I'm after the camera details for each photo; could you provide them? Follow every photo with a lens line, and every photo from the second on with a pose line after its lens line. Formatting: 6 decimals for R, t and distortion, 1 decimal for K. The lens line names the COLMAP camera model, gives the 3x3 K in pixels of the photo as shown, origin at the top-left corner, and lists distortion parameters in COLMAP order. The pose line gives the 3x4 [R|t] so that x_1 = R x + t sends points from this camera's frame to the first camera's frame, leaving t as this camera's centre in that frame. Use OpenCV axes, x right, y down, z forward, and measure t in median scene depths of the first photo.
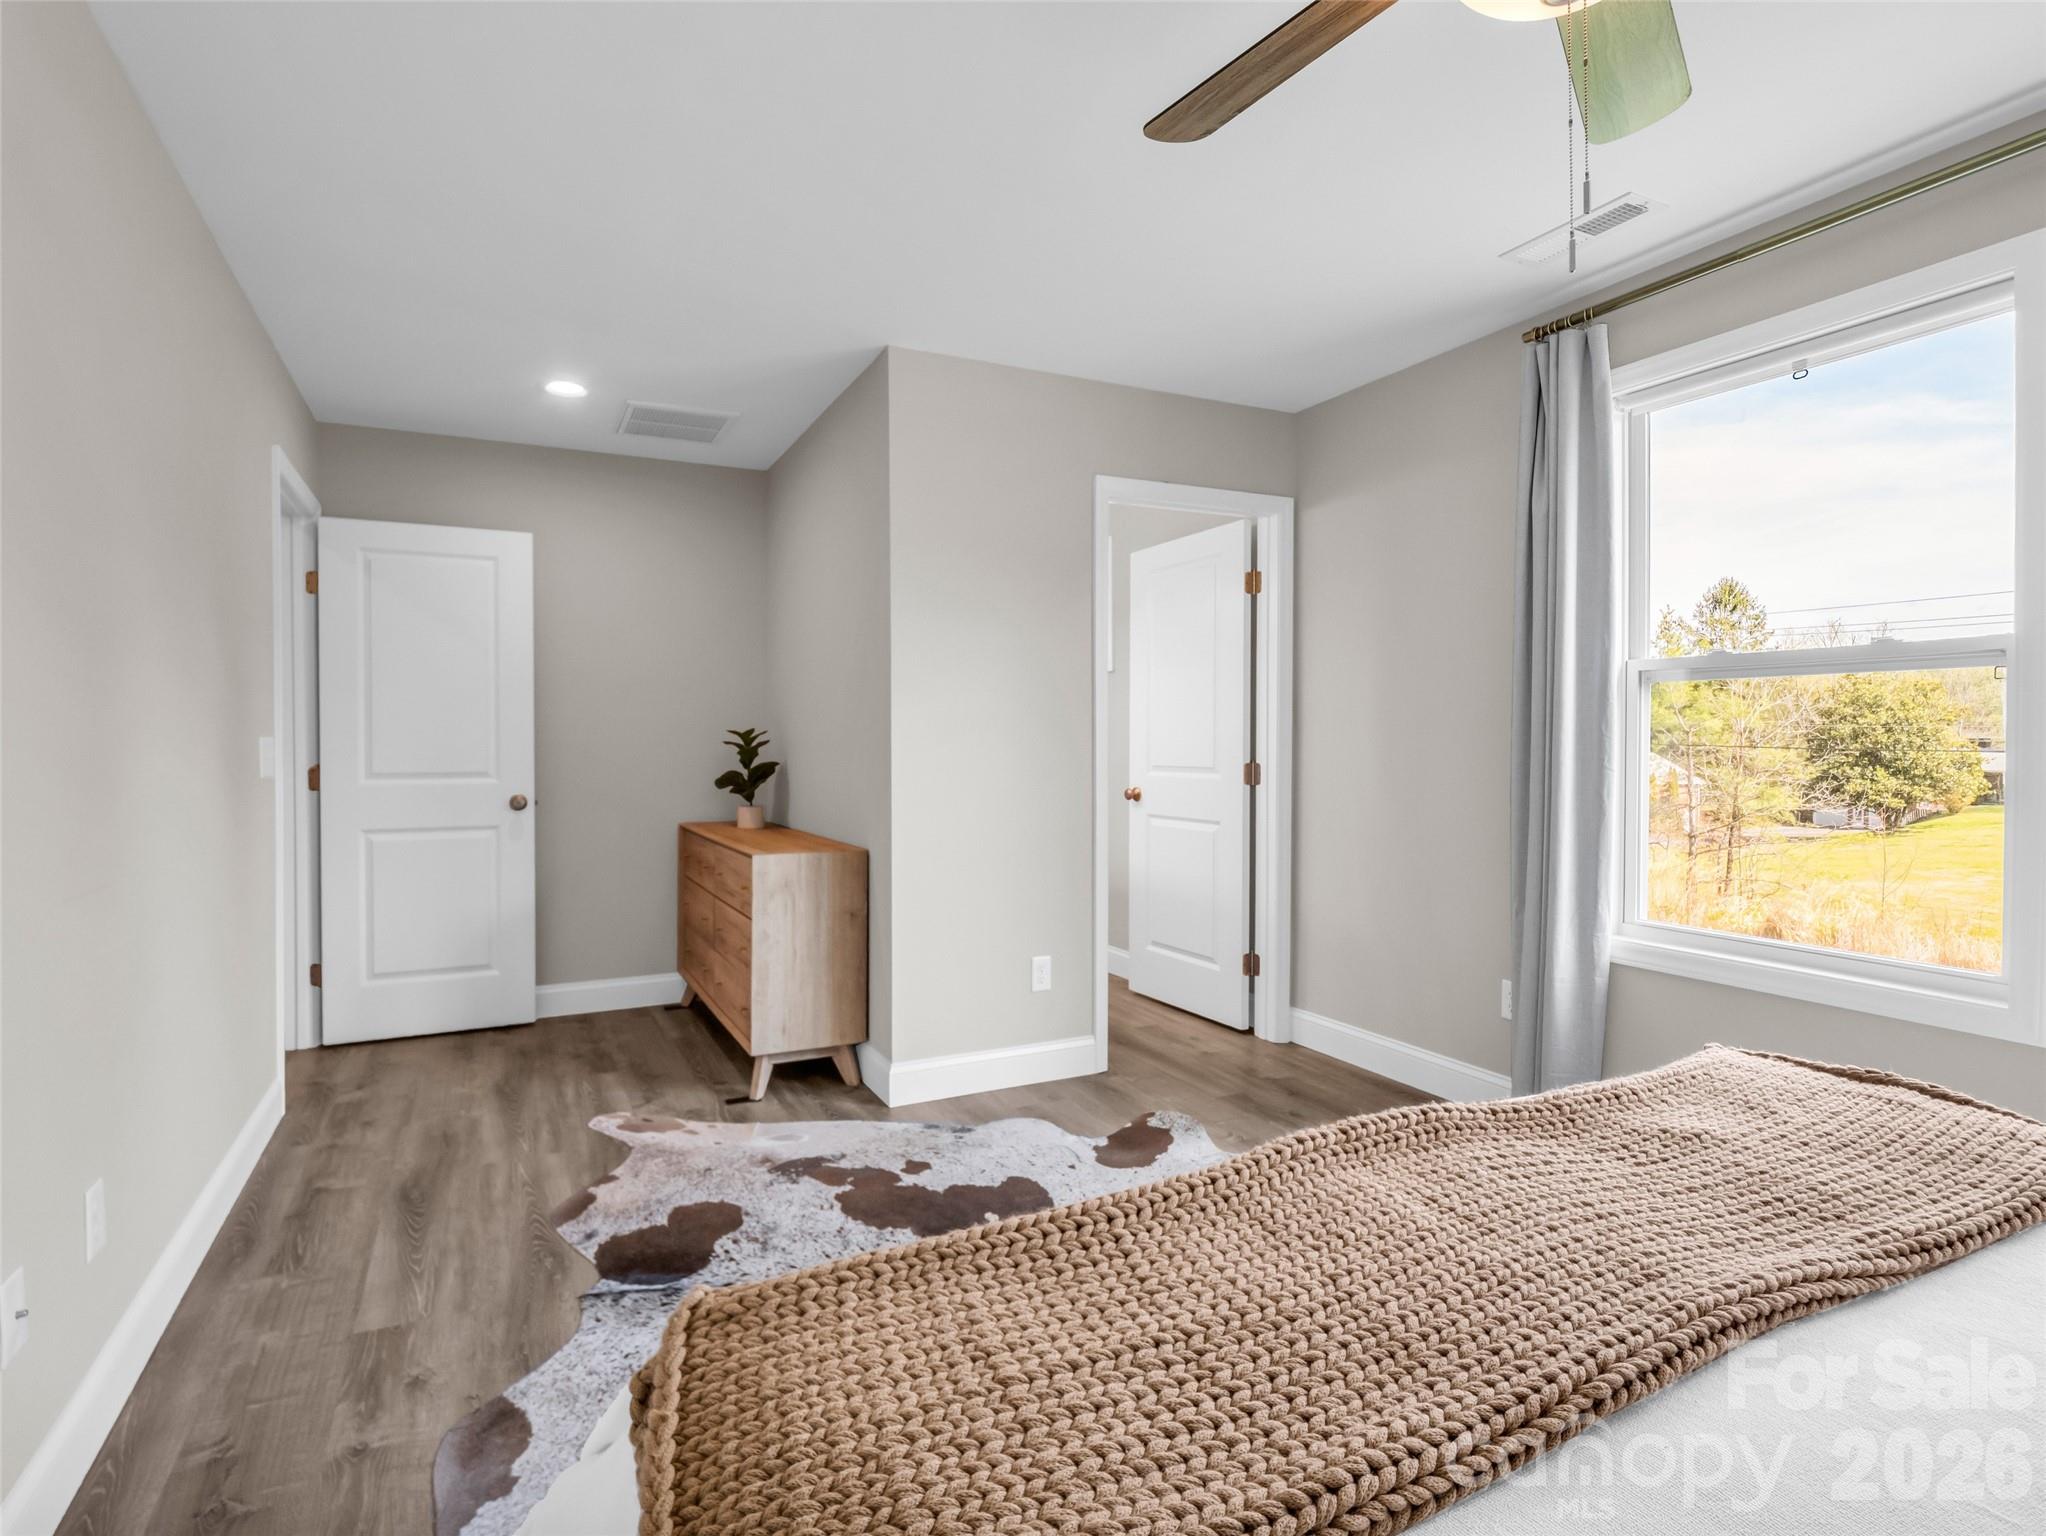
lens RADIAL K [[1016.8, 0, 964.0], [0, 1016.8, 758.1], [0, 0, 1]] dist [-0.003071, -0.000734]
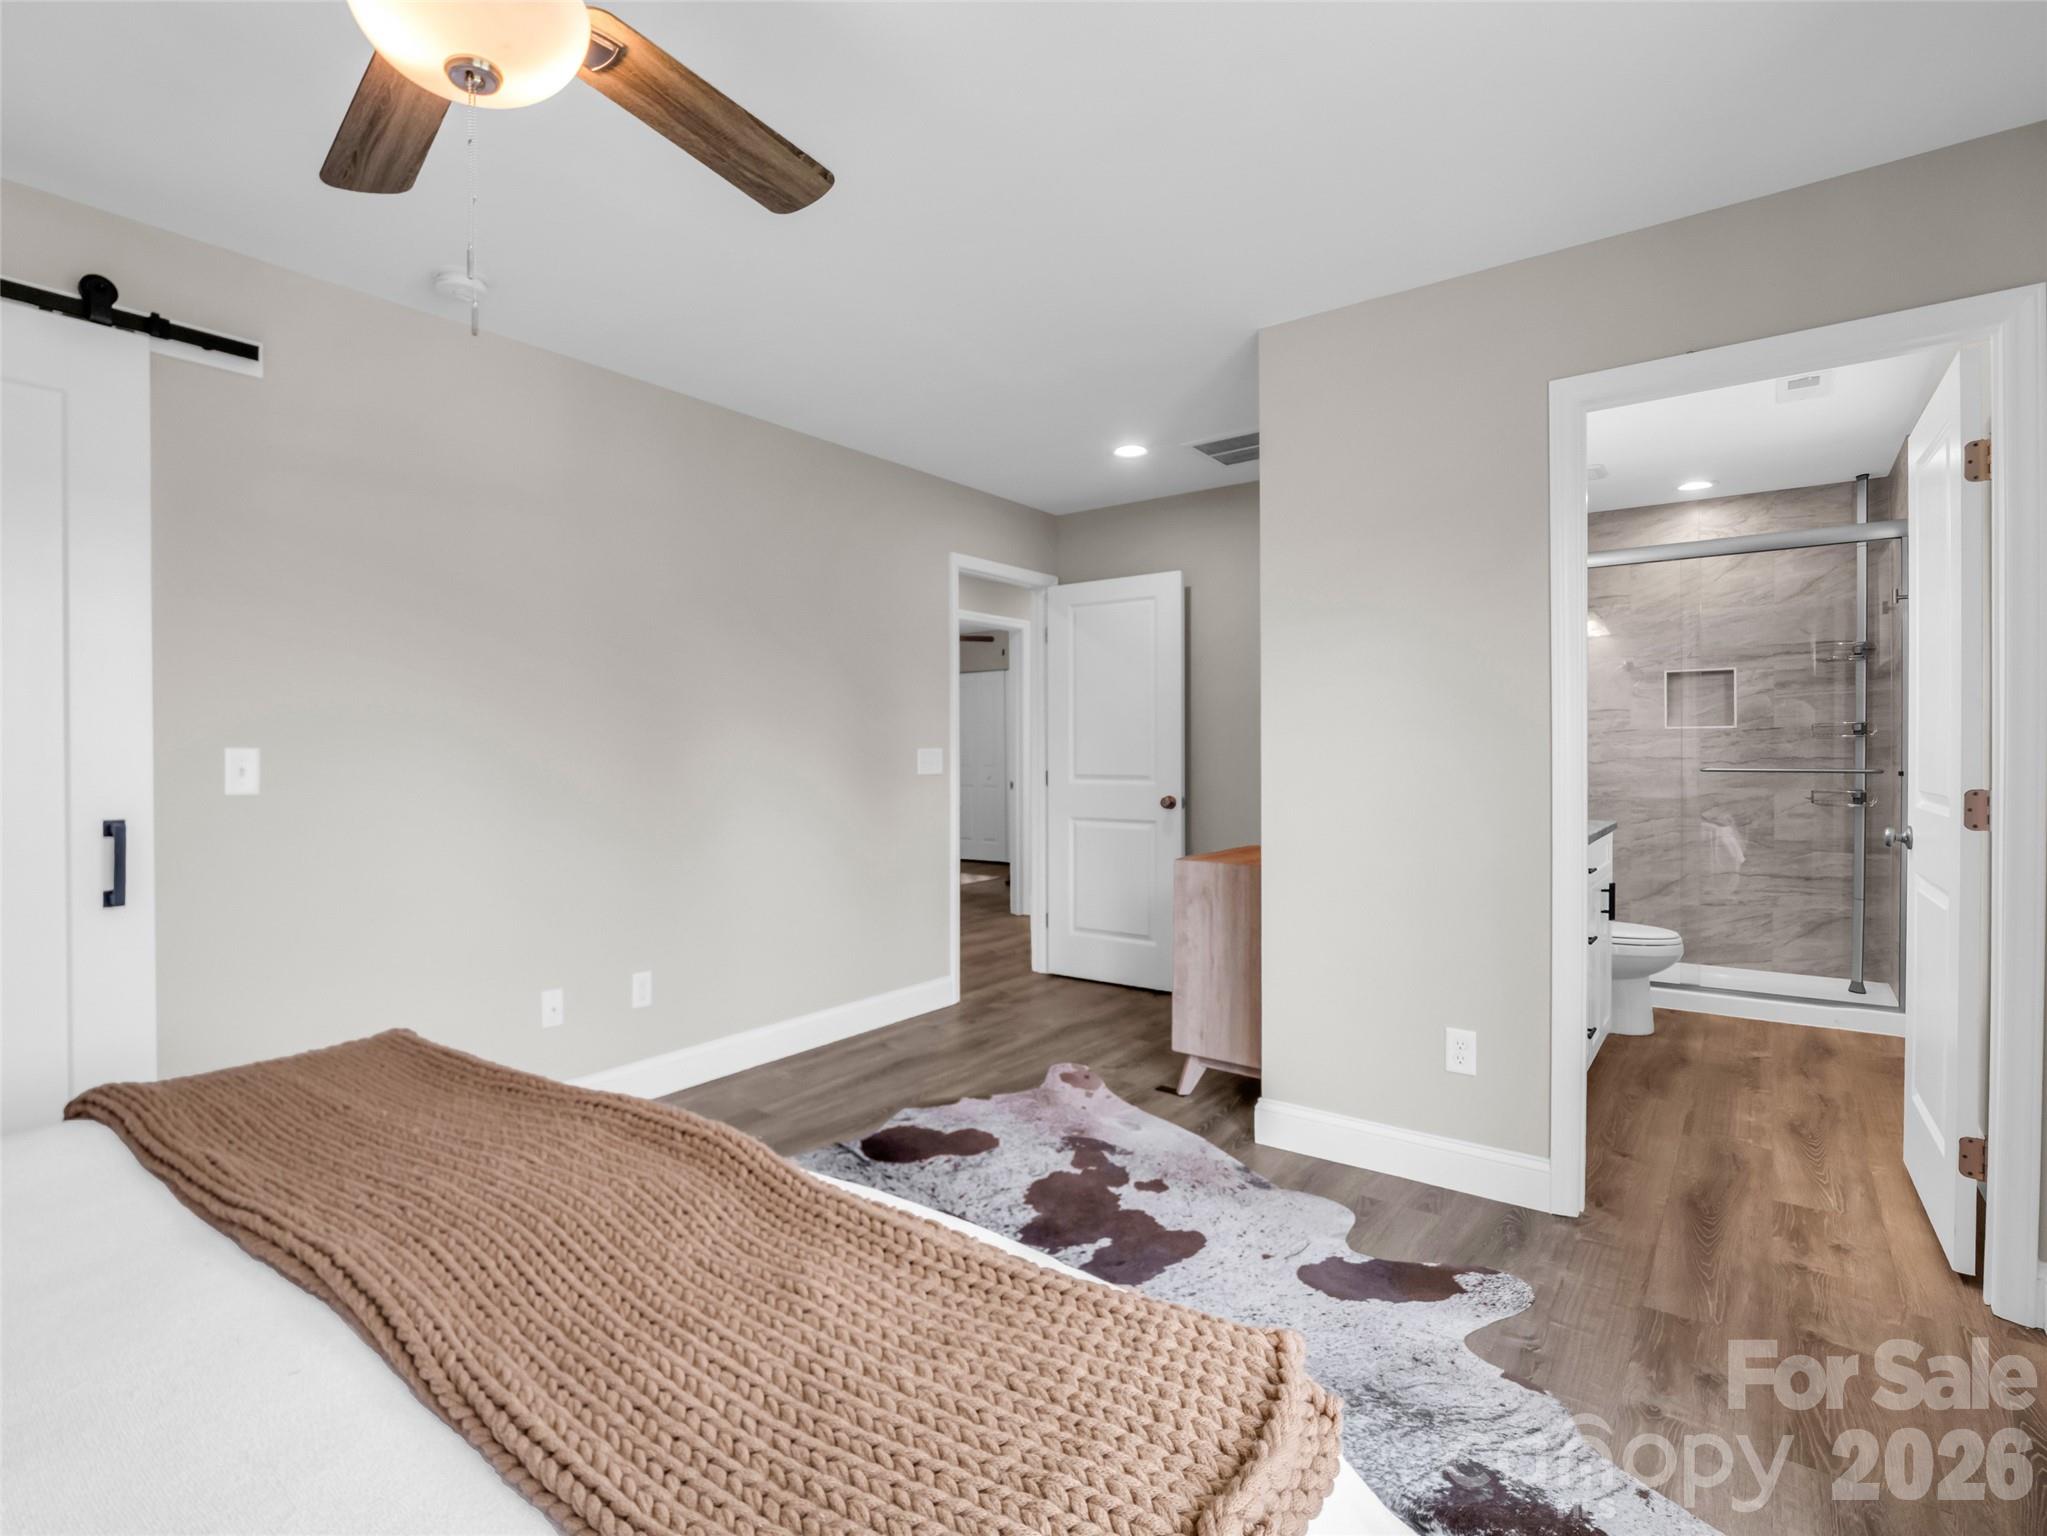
lens RADIAL K [[1008.7, 0, 973.4], [0, 1008.7, 765.0], [0, 0, 1]] dist [-0.003421, -0.008206]
pose [[0.455436, 0.012509, -0.890181, 0.673917], [-0.011303, 0.999902, 0.008268, -0.009173], [0.890197, 0.006296, 0.455533, 0.367396]]
